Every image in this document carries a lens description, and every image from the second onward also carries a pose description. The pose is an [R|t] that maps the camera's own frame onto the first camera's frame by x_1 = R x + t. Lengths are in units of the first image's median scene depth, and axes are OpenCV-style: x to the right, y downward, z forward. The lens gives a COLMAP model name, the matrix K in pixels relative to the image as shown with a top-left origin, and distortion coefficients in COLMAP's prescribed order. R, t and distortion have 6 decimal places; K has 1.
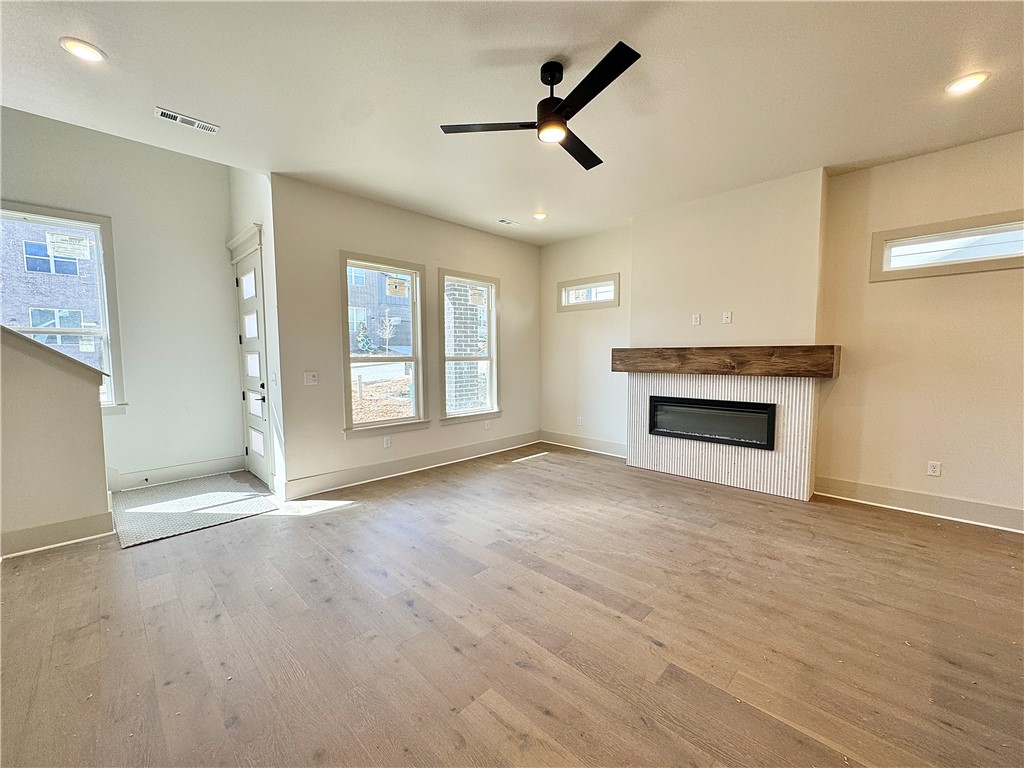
lens RADIAL K [[409.5, 0, 511.4], [0, 409.5, 384.5], [0, 0, 1]] dist [-0.002612, -0.000096]
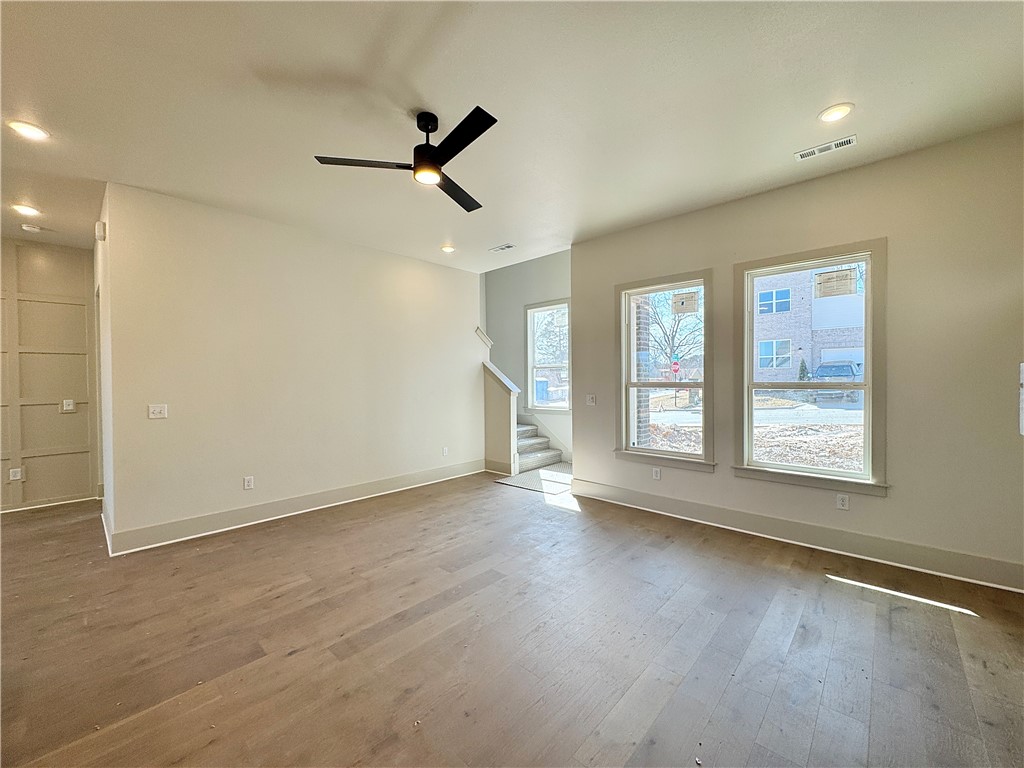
lens RADIAL K [[409.5, 0, 511.4], [0, 409.5, 384.5], [0, 0, 1]] dist [-0.002612, -0.000096]
pose [[0.034663, 0.017297, -0.999249, 0.711750], [-0.064880, 0.997780, 0.015021, -0.063430], [0.997291, 0.064310, 0.035708, 0.733710]]
